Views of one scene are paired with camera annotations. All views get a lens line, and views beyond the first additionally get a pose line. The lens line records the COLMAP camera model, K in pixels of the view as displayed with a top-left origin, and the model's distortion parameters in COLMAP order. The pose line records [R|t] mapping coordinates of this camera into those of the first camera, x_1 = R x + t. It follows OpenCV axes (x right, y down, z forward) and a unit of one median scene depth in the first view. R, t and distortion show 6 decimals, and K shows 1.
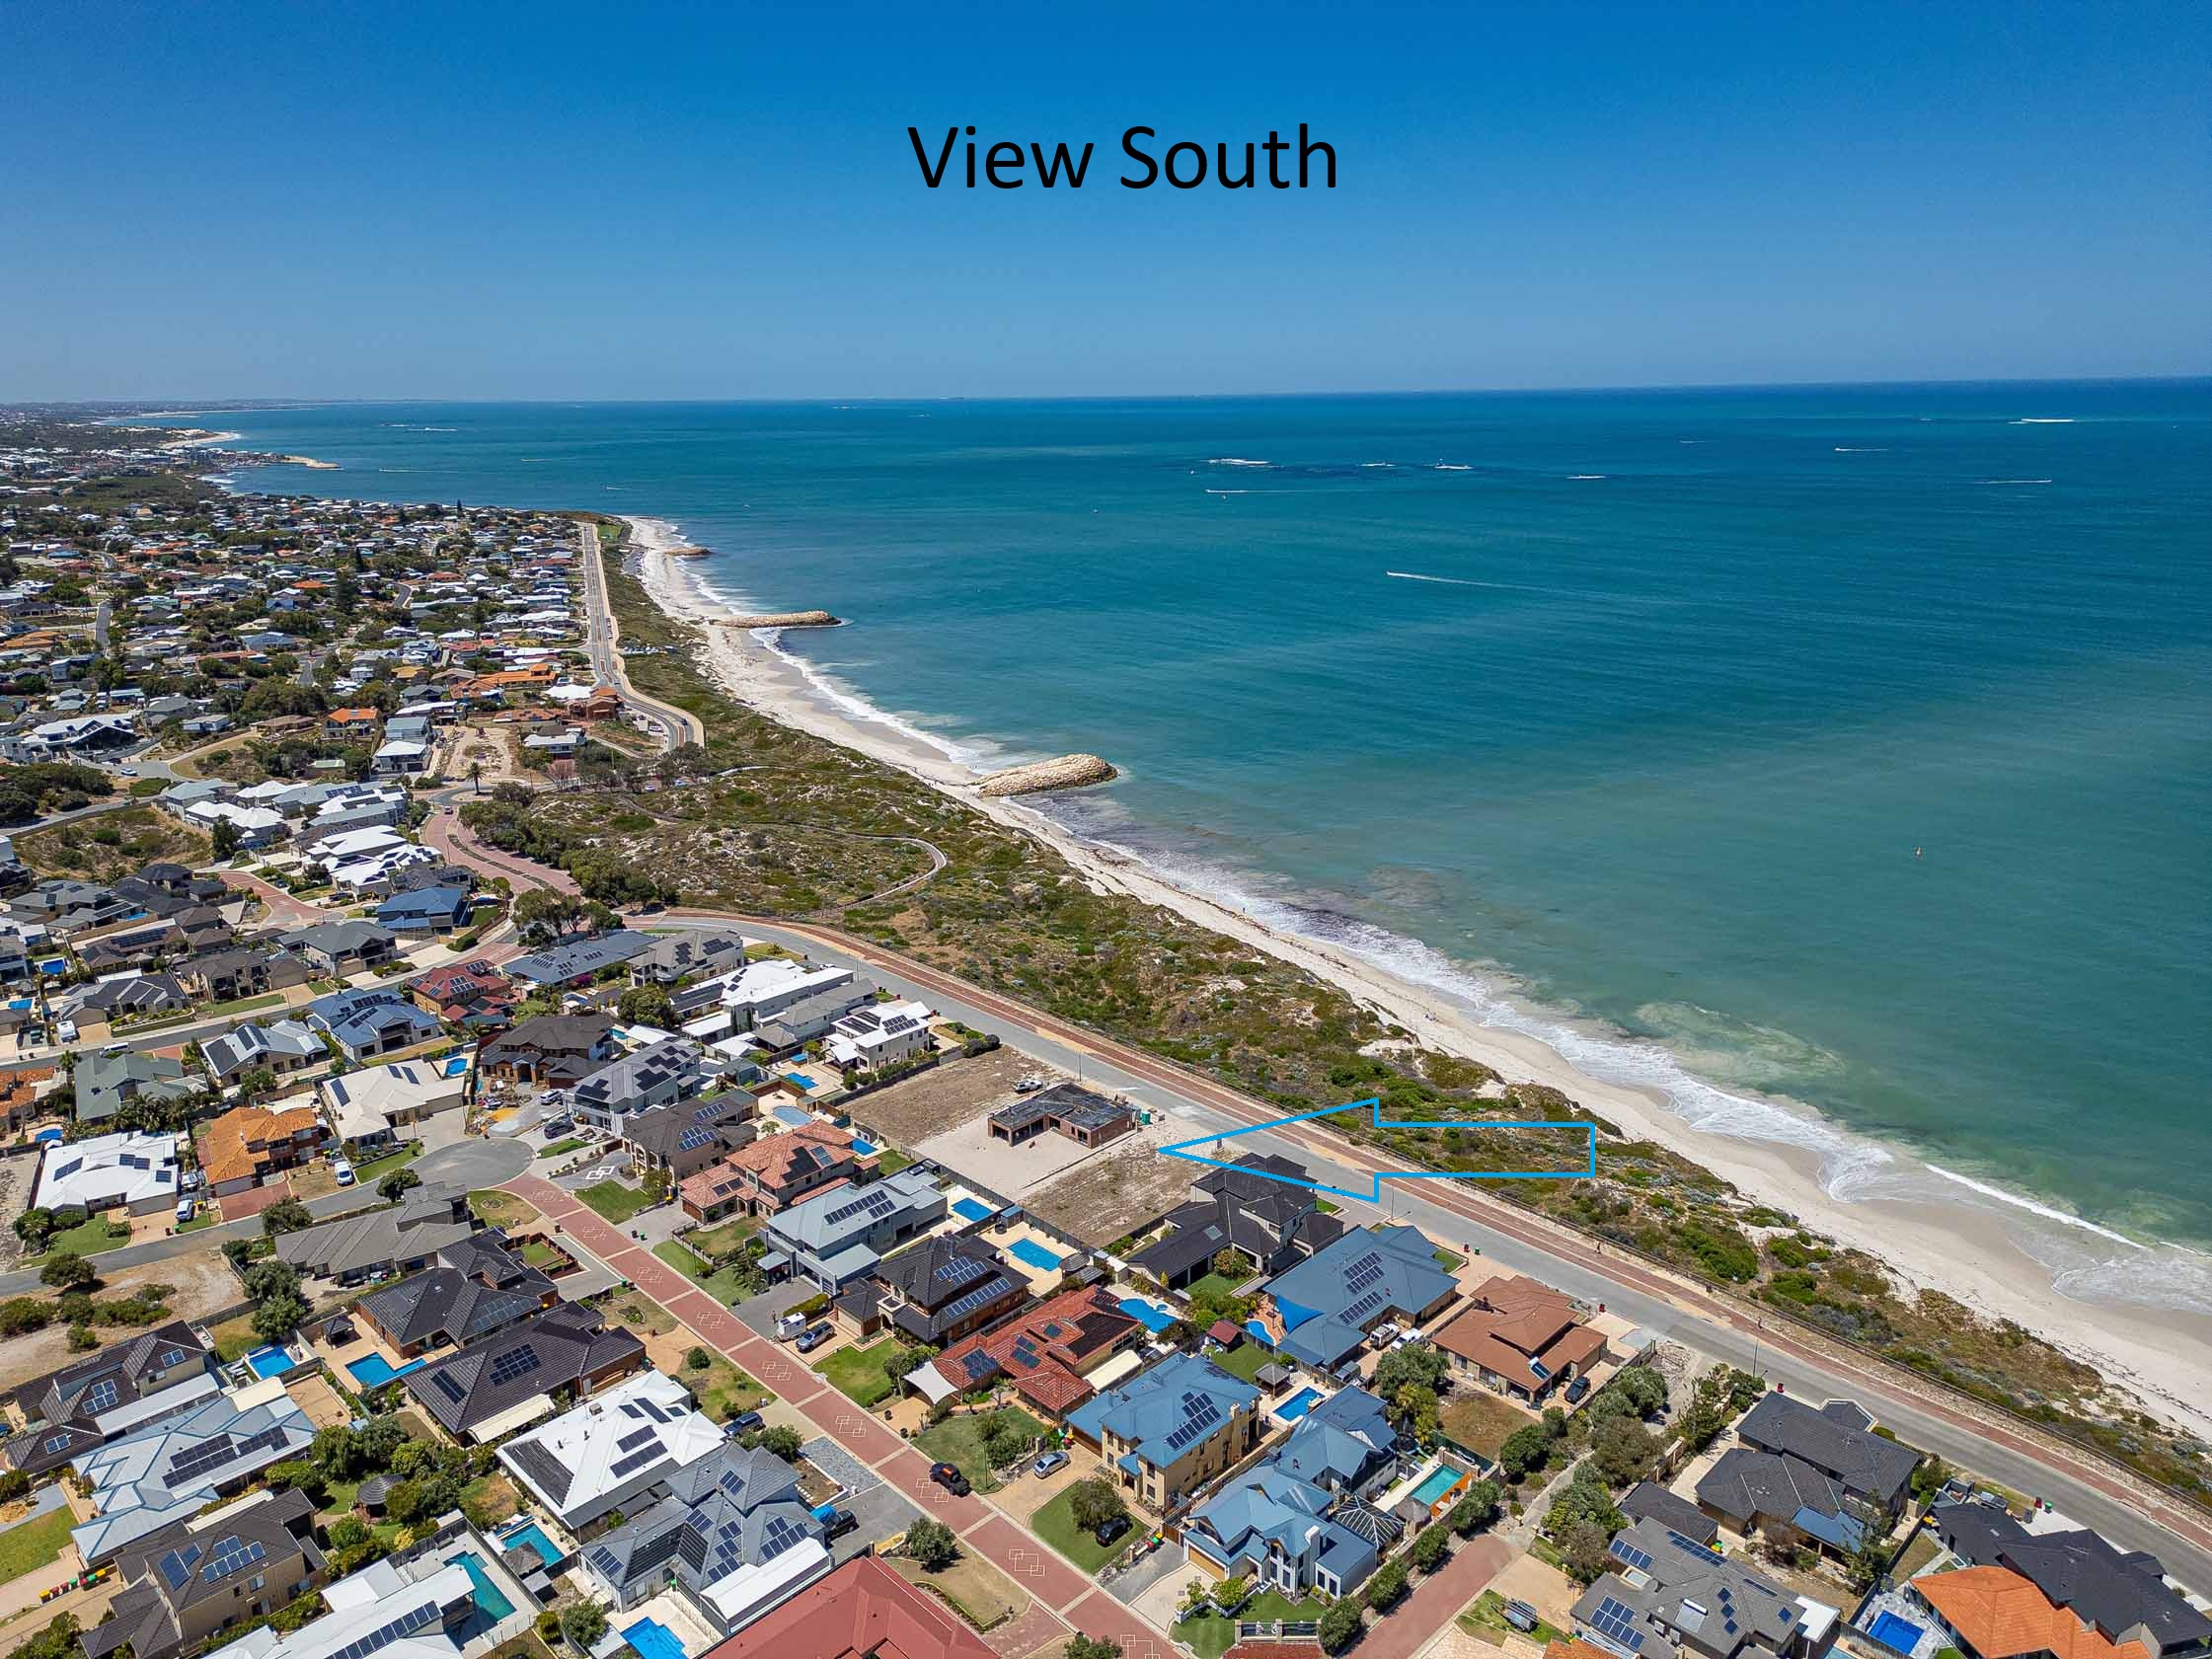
lens RADIAL K [[1530.7, 0, 1105.6], [0, 1530.7, 797.9], [0, 0, 1]] dist [0.078114, -0.075384]
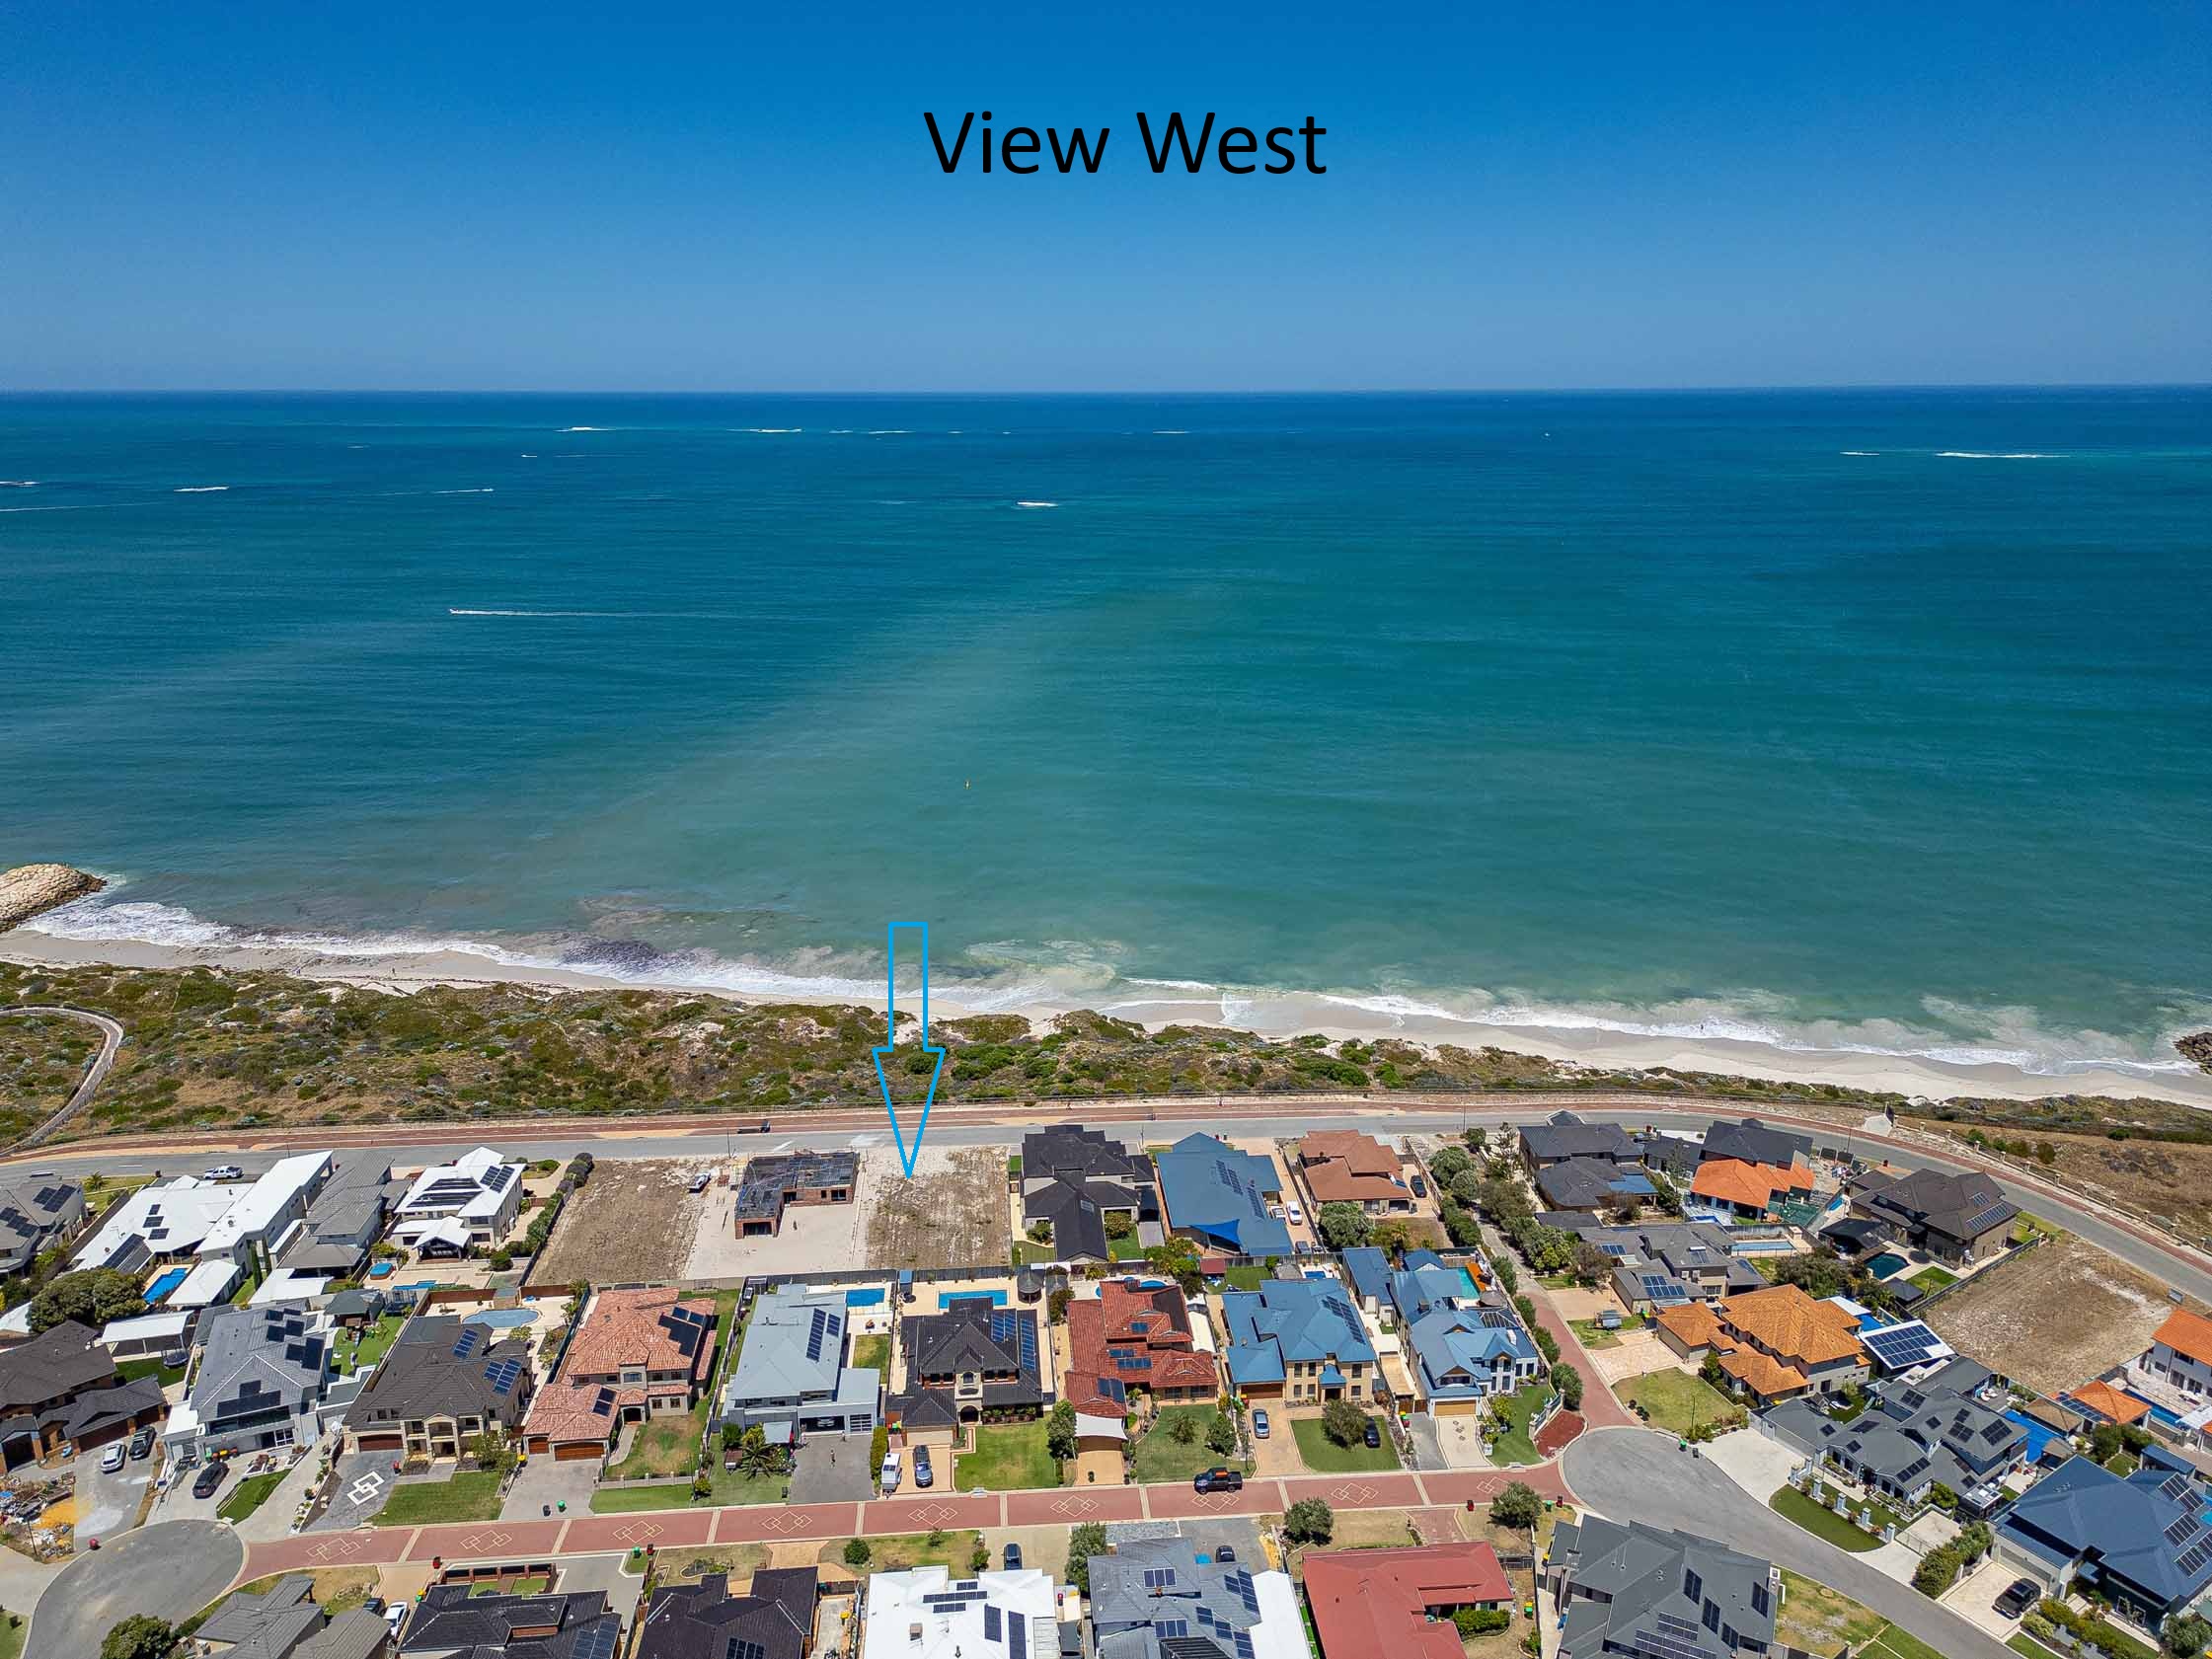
lens RADIAL K [[1532.4, 0, 1106.0], [0, 1532.4, 829.5], [0, 0, 1]] dist [0.072283, -0.071968]
pose [[0.656263, -0.200989, 0.727270, -0.531670], [0.190232, 0.976806, 0.098291, -0.052126], [-0.730157, 0.073845, 0.679277, 0.239636]]
